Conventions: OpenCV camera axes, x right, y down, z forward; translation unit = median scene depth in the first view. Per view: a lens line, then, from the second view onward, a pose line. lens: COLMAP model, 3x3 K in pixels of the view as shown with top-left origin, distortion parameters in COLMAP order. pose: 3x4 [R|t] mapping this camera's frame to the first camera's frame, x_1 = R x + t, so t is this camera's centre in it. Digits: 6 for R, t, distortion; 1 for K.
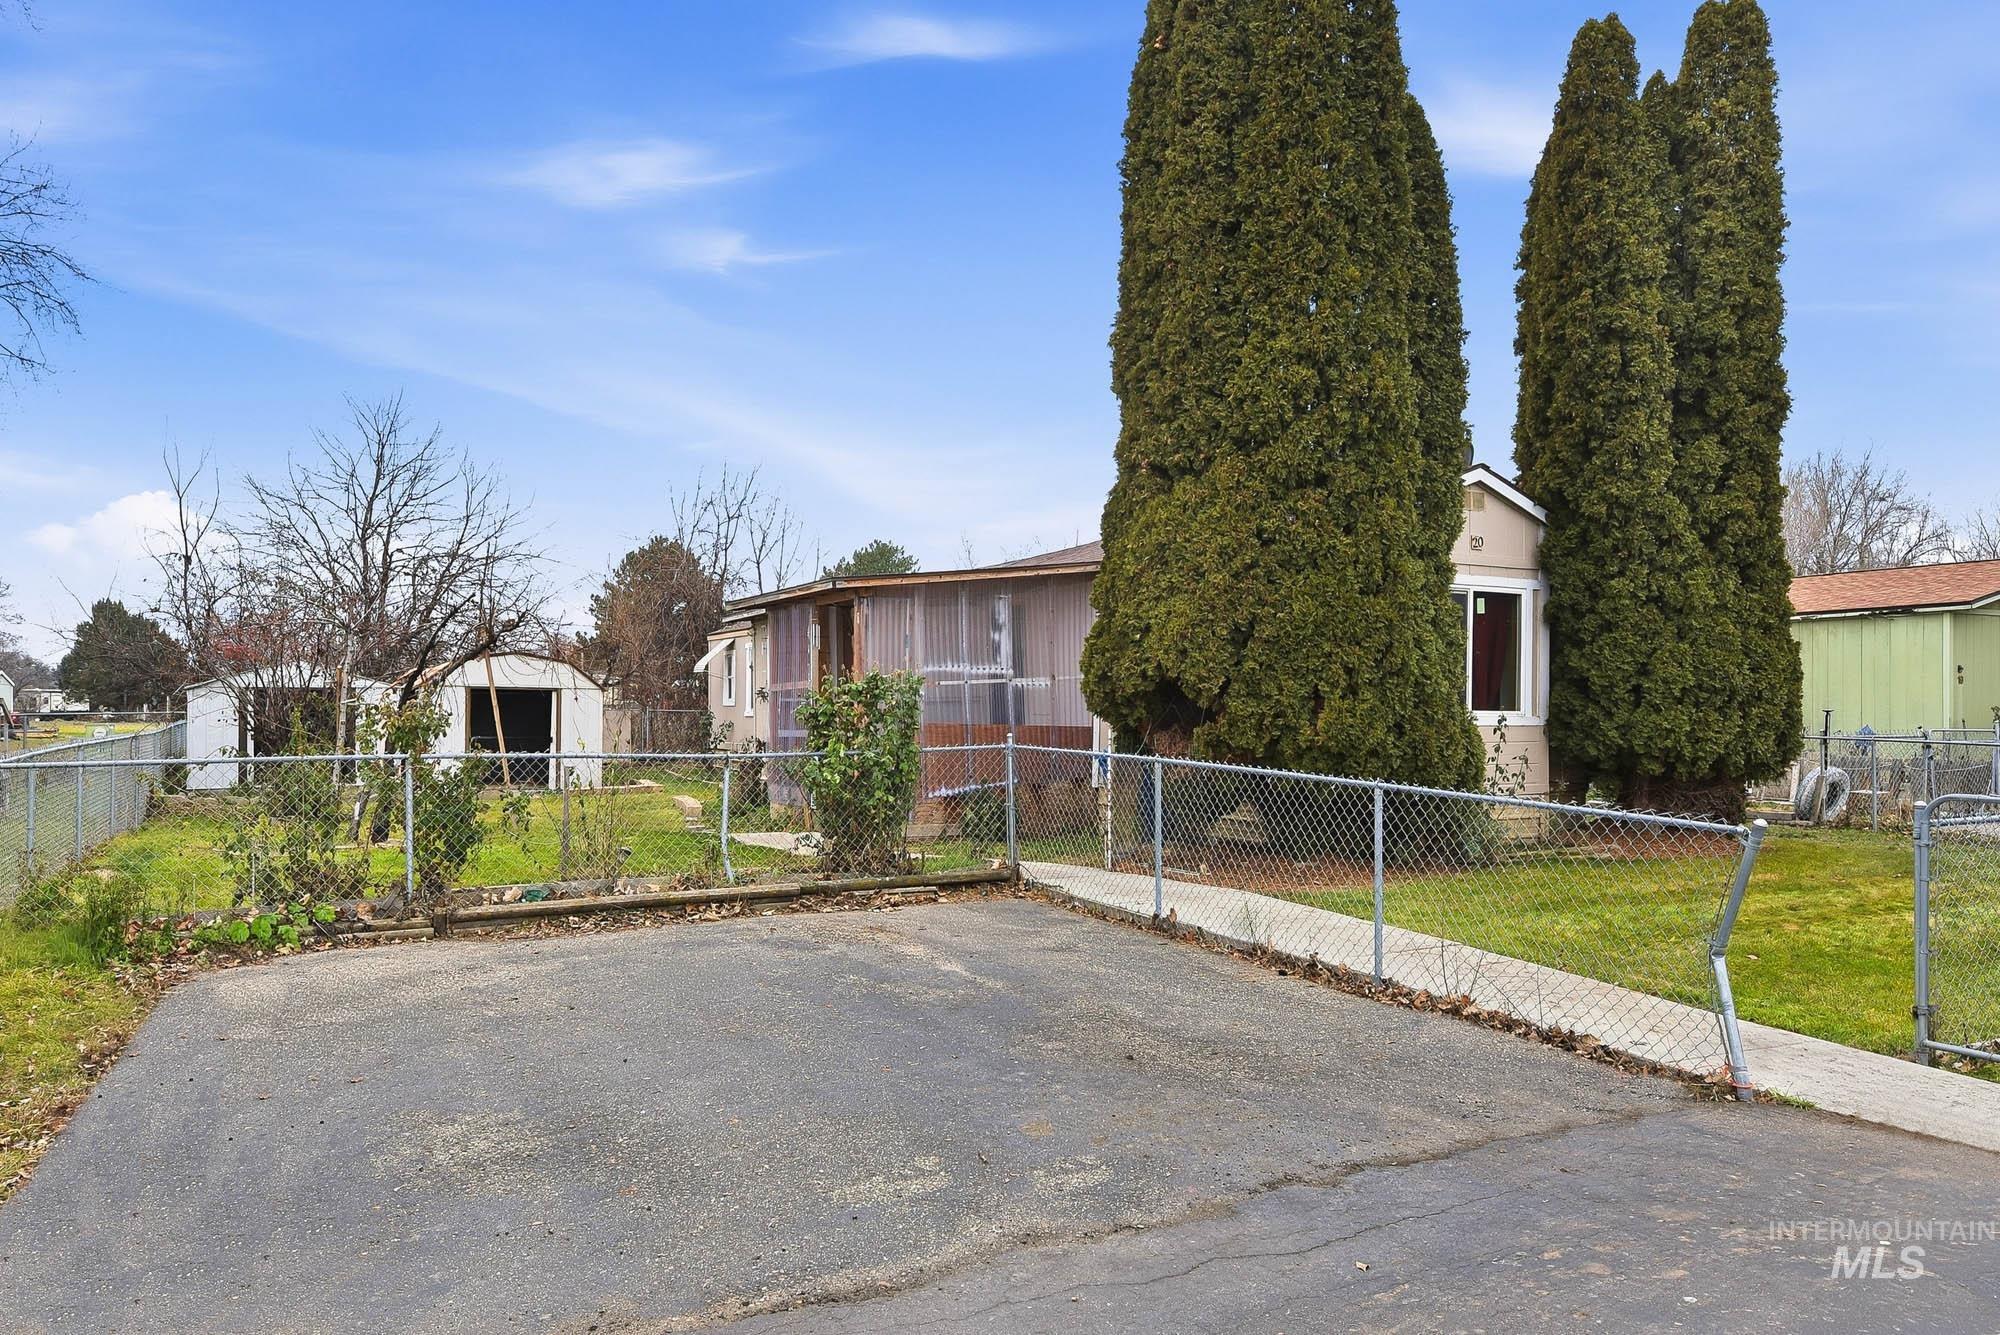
lens RADIAL K [[1220.1, 0, 999.9], [0, 1220.1, 688.1], [0, 0, 1]] dist [-0.001139, 0.022705]
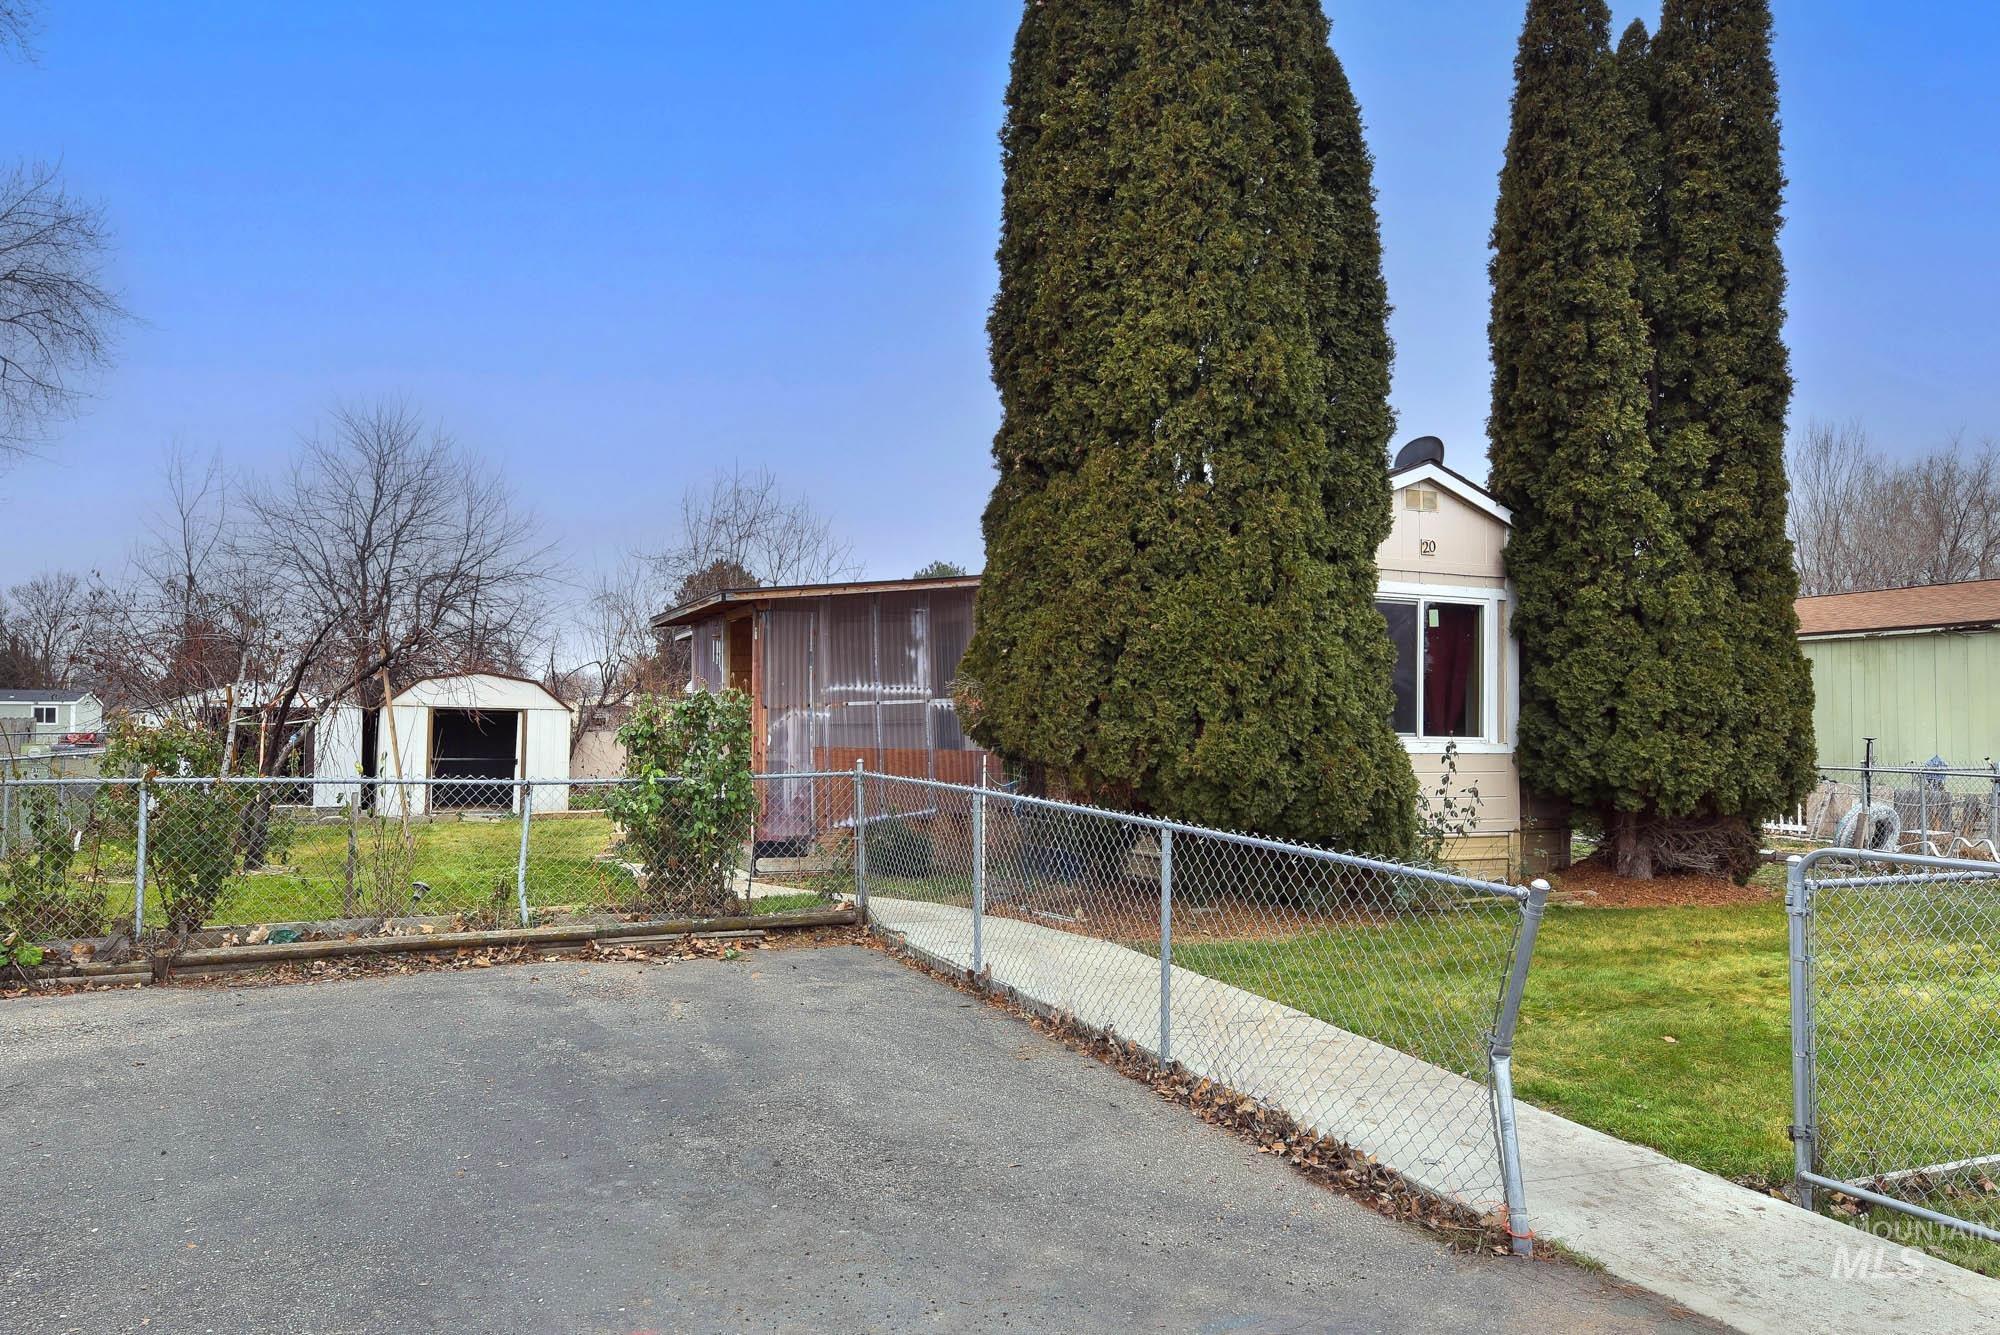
lens RADIAL K [[1236.0, 0, 974.5], [0, 1236.0, 671.7], [0, 0, 1]] dist [0.000297, 0.021852]
pose [[0.997130, 0.000953, -0.075708, 0.151843], [-0.003392, 0.999479, -0.032091, 0.001808], [0.075638, 0.032256, 0.996613, 0.093153]]
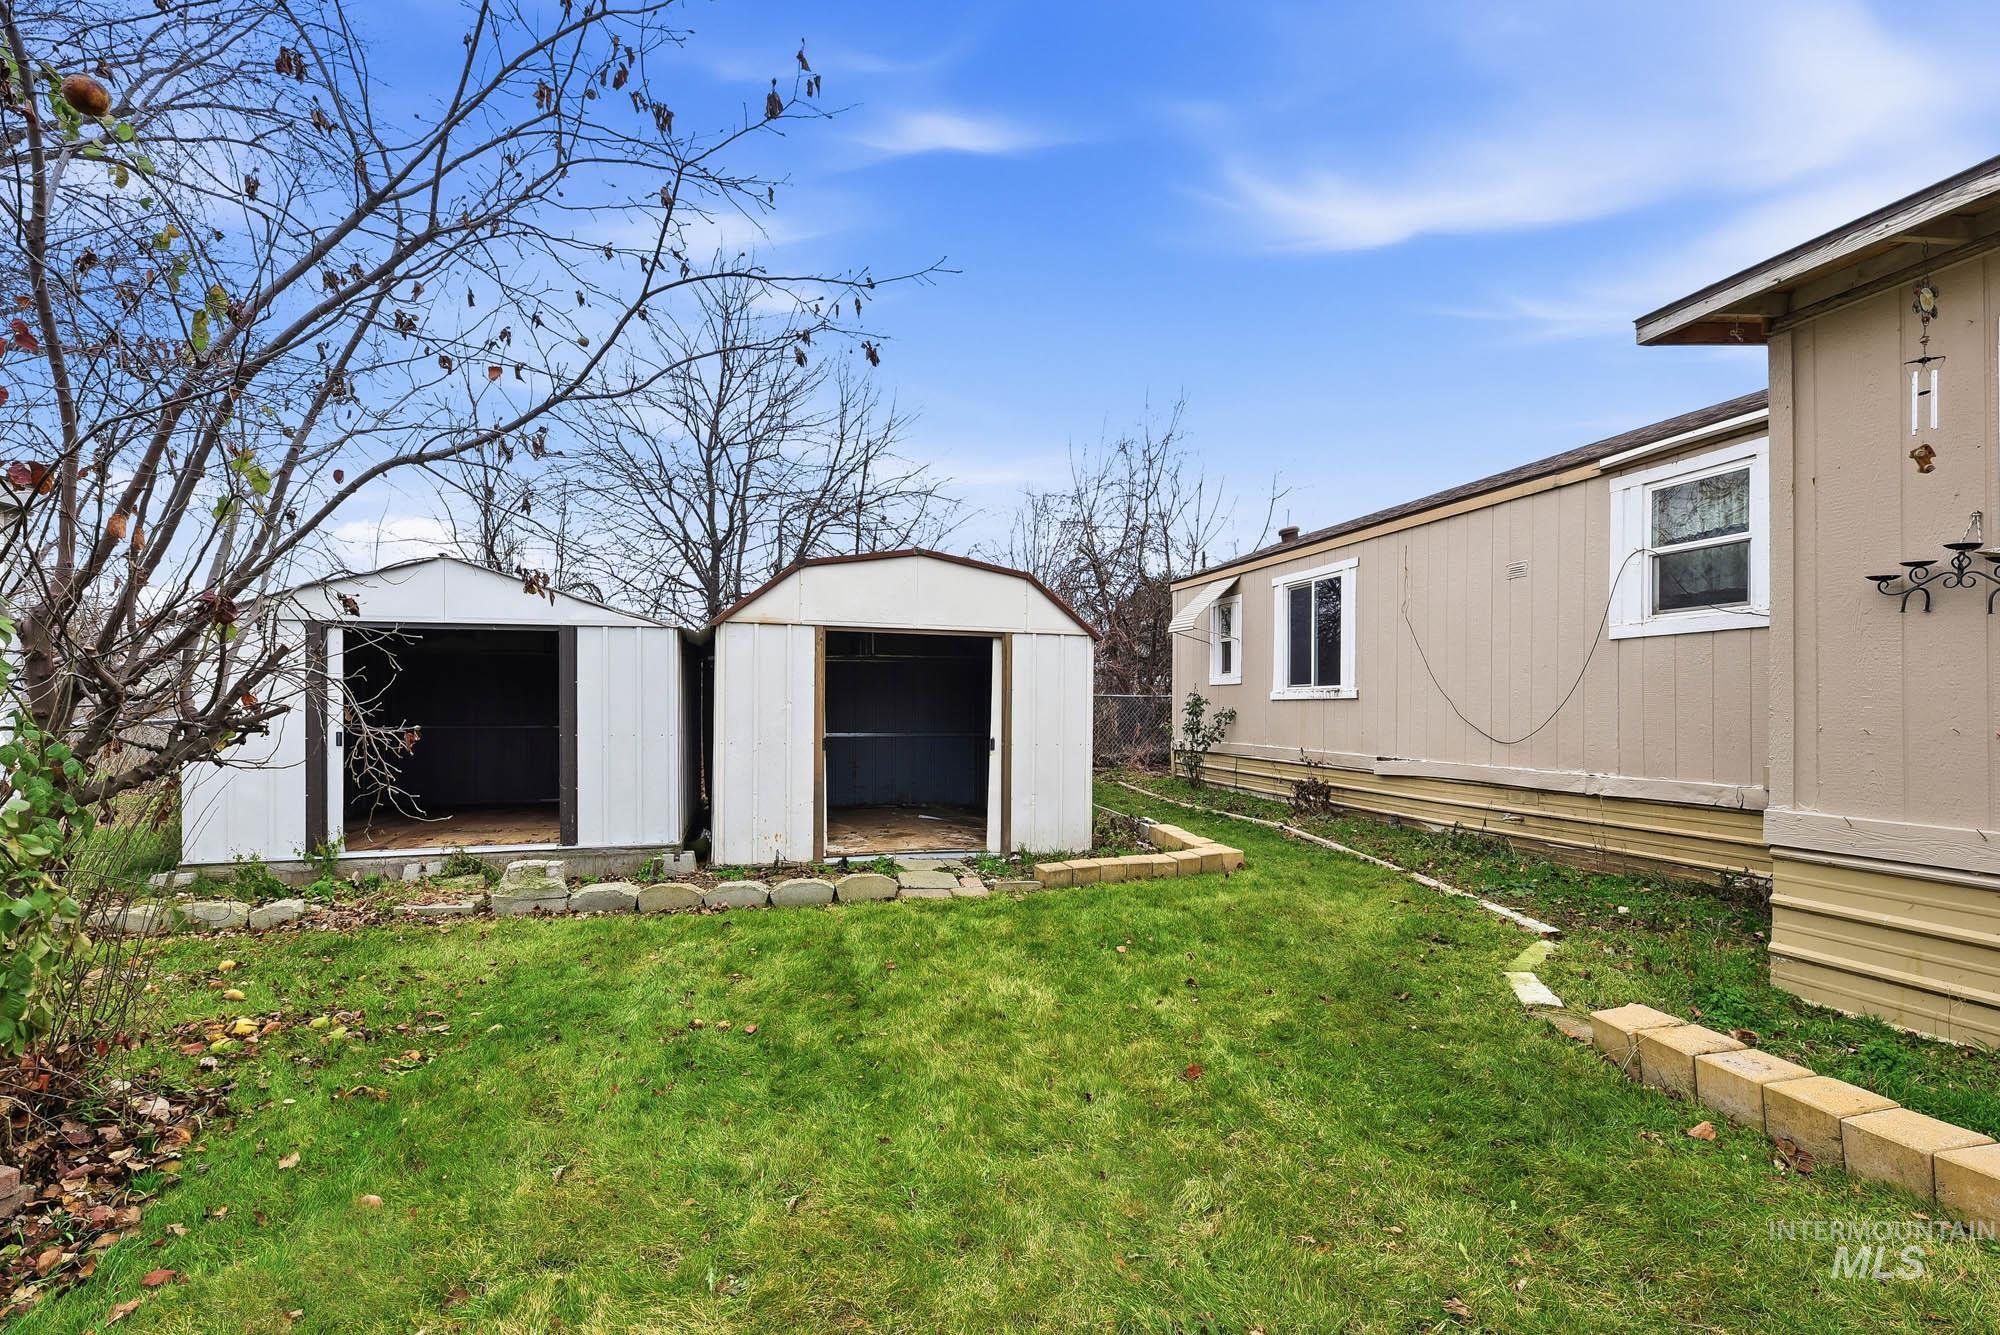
lens RADIAL K [[924.9, 0, 992.9], [0, 924.9, 687.0], [0, 0, 1]] dist [0.010535, -0.000037]
pose [[0.966608, -0.002551, -0.256248, -0.591828], [0.001370, 0.999988, -0.004786, 0.047628], [0.256257, 0.004275, 0.966599, 1.411248]]
